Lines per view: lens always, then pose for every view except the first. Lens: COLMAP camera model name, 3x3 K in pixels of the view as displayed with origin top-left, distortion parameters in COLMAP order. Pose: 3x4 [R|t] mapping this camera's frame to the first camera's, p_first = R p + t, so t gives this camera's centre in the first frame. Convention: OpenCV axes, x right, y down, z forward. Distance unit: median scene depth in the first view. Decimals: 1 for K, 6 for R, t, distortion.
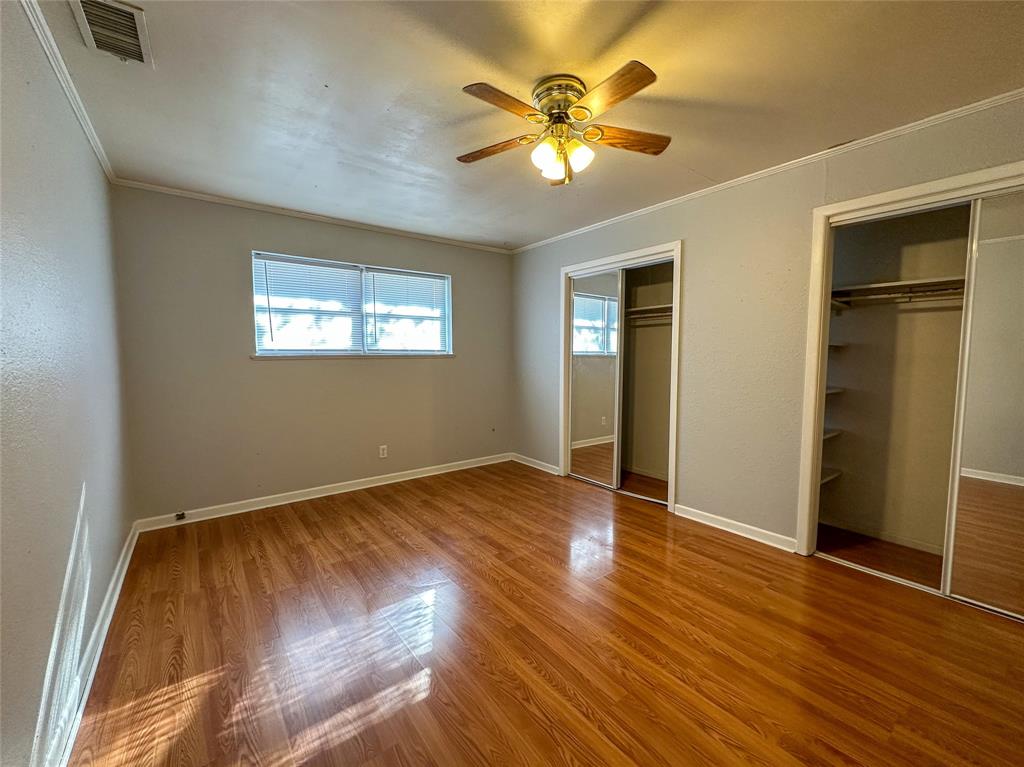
lens RADIAL K [[421.8, 0, 520.3], [0, 421.8, 387.4], [0, 0, 1]] dist [-0.001017, 0.000046]
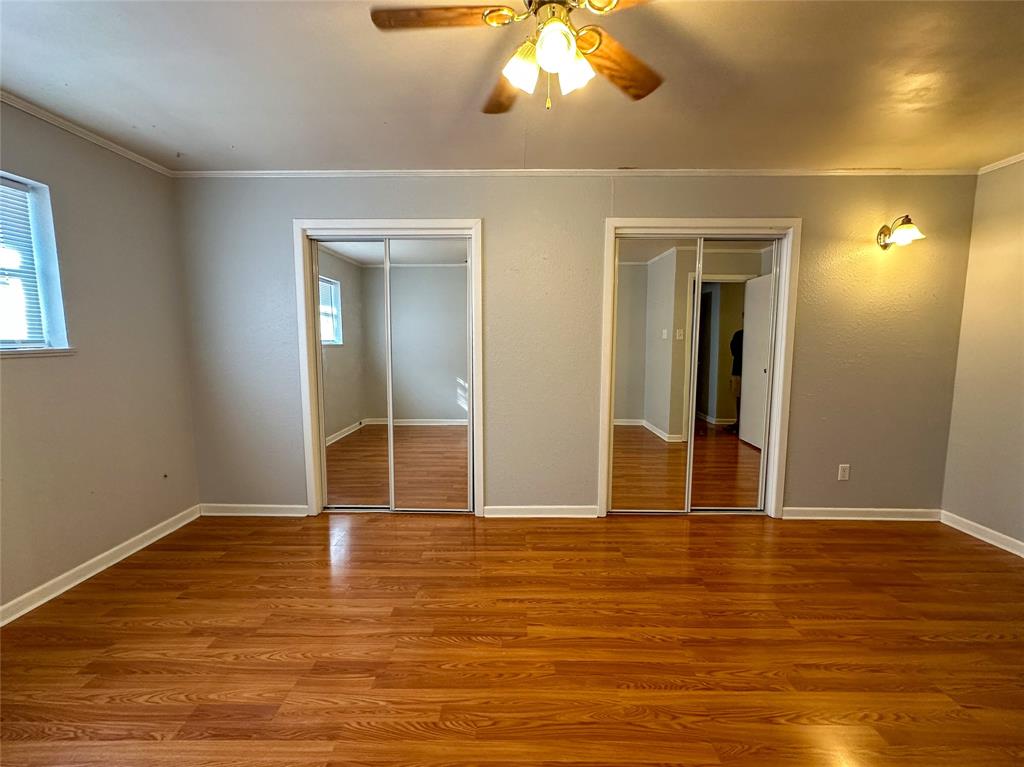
lens RADIAL K [[421.8, 0, 513.0], [0, 421.8, 384.3], [0, 0, 1]] dist [-0.001017, 0.000046]
pose [[0.622970, -0.087278, 0.777362, -0.319997], [0.062373, 0.996134, 0.061855, -0.050275], [-0.779755, 0.009952, 0.626005, 0.399160]]
